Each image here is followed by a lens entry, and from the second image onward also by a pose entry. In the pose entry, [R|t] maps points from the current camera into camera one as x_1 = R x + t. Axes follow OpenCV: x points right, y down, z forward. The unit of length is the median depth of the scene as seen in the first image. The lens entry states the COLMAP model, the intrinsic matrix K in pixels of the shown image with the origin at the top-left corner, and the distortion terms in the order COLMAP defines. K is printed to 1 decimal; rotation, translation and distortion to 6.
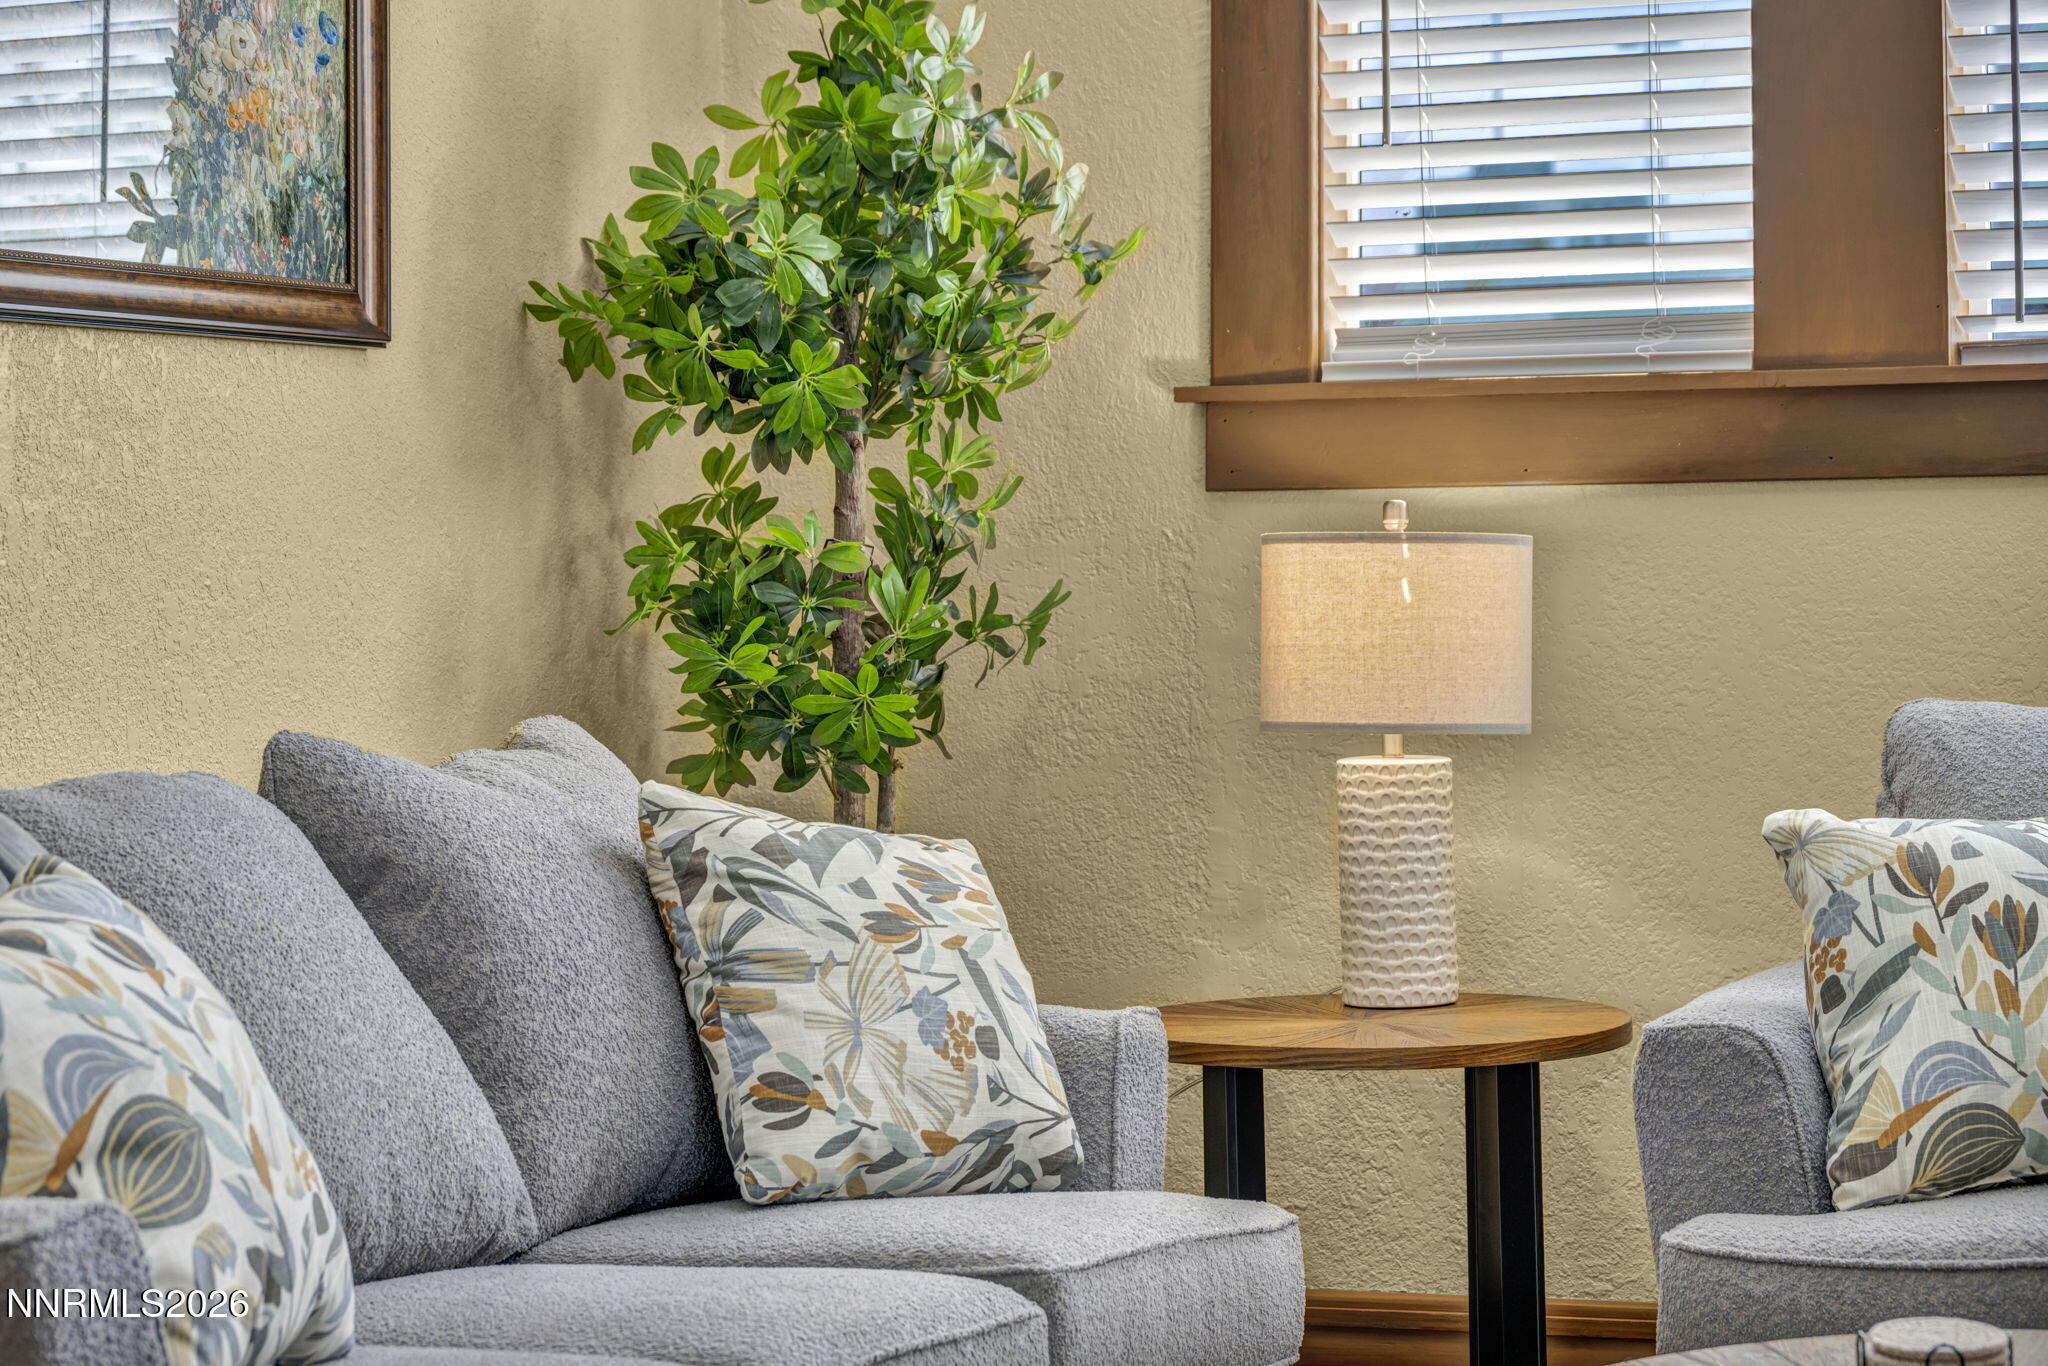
lens RADIAL K [[5047.6, 0, 1024.5], [0, 5047.6, 675.9], [0, 0, 1]] dist [-0.039074, 0.000000]
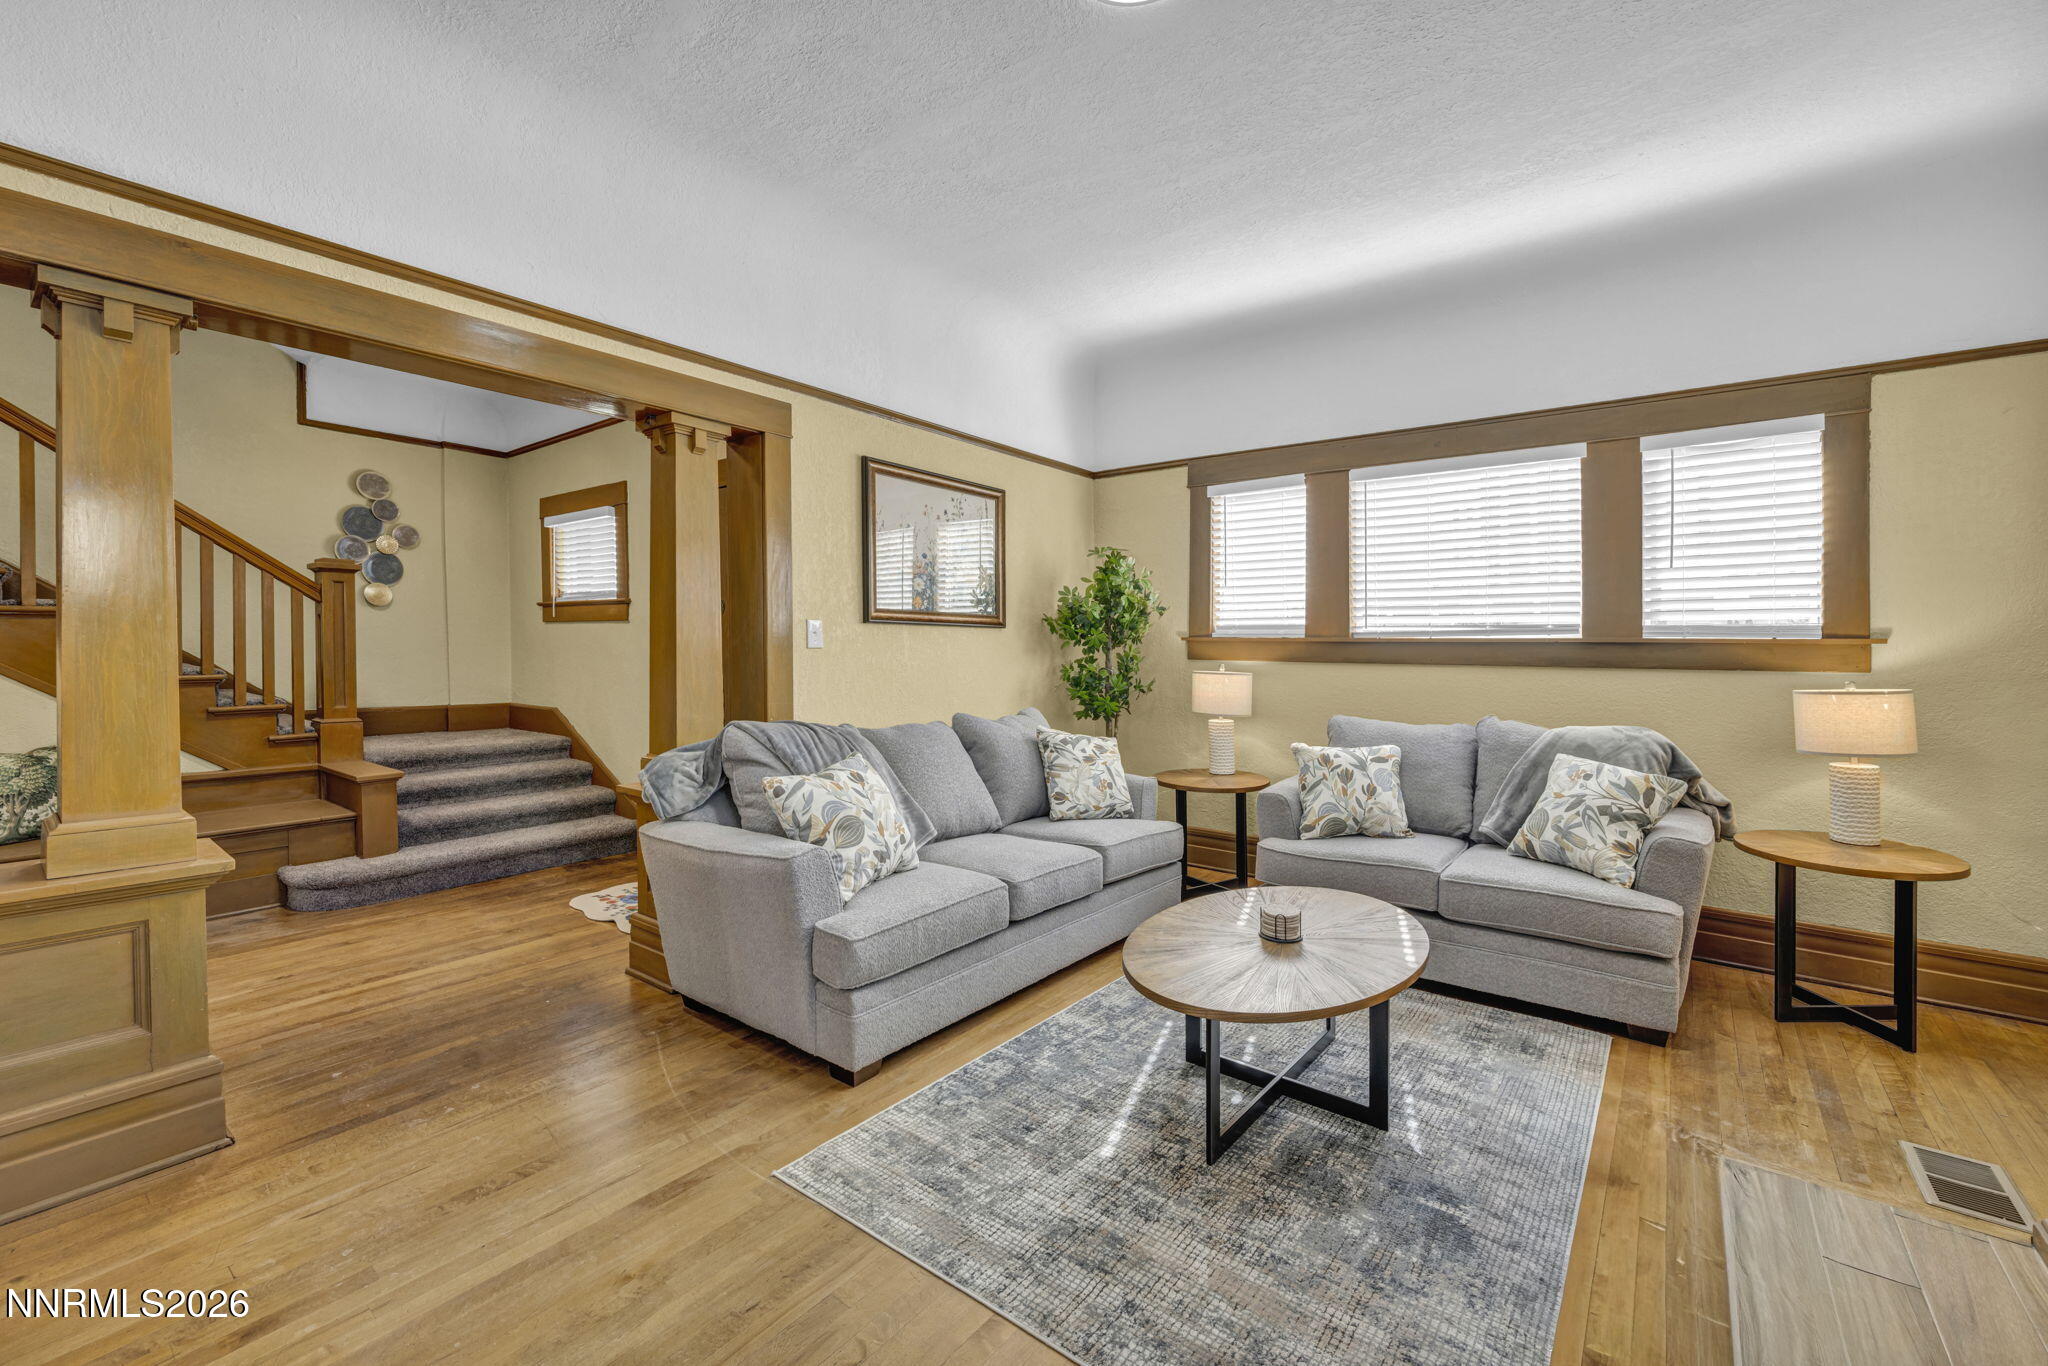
lens RADIAL K [[848.5, 0, 1039.3], [0, 848.5, 647.6], [0, 0, 1]] dist [-0.003335, 0.000651]
pose [[0.969712, 0.023920, -0.243076, 0.113967], [-0.028054, 0.999514, -0.013558, -0.040013], [0.242633, 0.019967, 0.969913, 0.238670]]
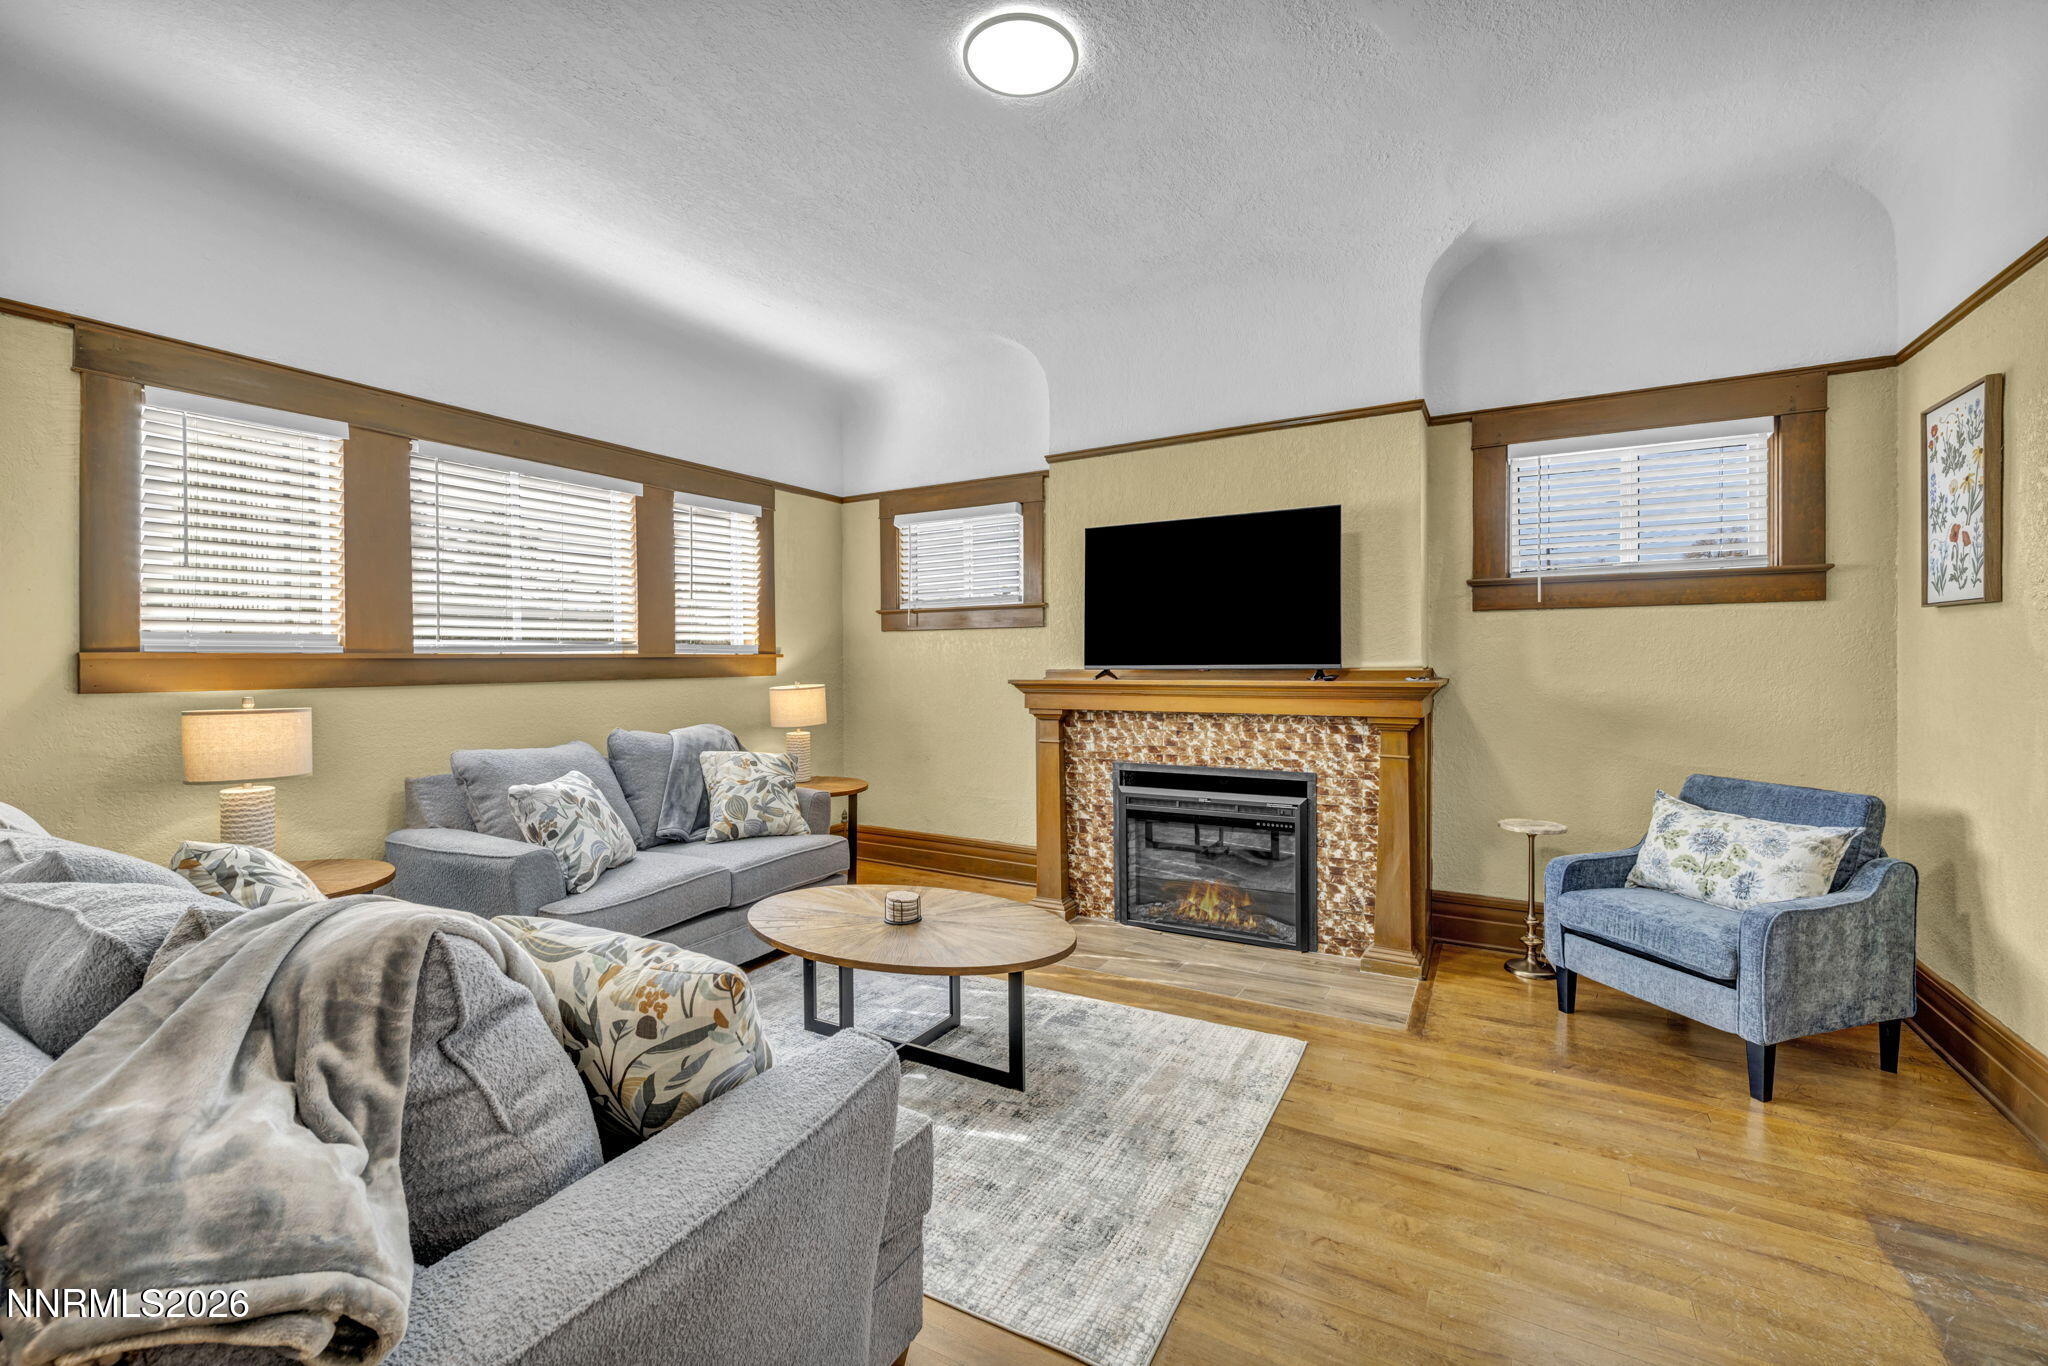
lens RADIAL K [[848.5, 0, 1018.0], [0, 848.5, 645.3], [0, 0, 1]] dist [-0.003335, 0.000651]
pose [[0.117952, 0.029958, 0.992567, -0.397954], [0.024170, 0.999162, -0.033029, -0.042895], [-0.992725, 0.027886, 0.117129, 0.596461]]
